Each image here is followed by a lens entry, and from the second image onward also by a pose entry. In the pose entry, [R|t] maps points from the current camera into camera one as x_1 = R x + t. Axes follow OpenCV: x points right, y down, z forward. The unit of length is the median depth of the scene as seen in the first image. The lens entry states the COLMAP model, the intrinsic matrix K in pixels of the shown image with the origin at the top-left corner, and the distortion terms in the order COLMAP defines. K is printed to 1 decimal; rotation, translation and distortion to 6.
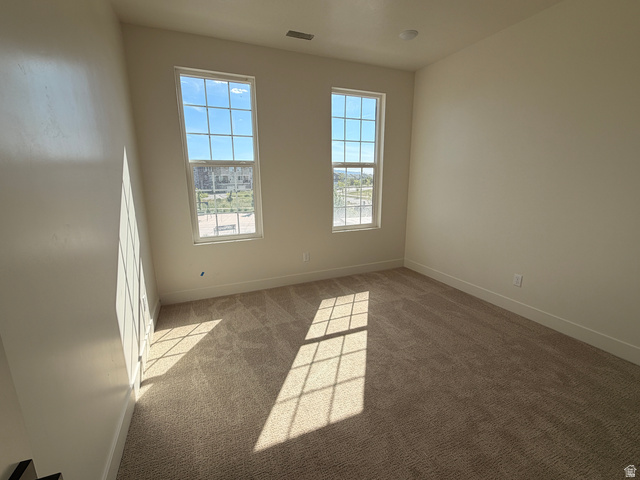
lens RADIAL K [[305.6, 0, 320.0], [0, 305.6, 240.0], [0, 0, 1]] dist [0.039948, 0.000034]
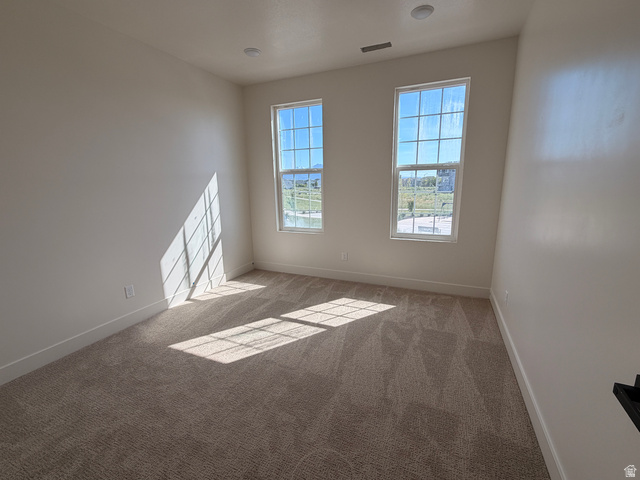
lens RADIAL K [[278.2, 0, 321.7], [0, 278.2, 246.5], [0, 0, 1]] dist [-0.001683, -0.000153]
pose [[0.670582, 0.167770, -0.722615, 0.552367], [-0.142543, 0.985080, 0.096428, -0.054579], [0.728012, 0.038341, 0.684492, 0.238986]]
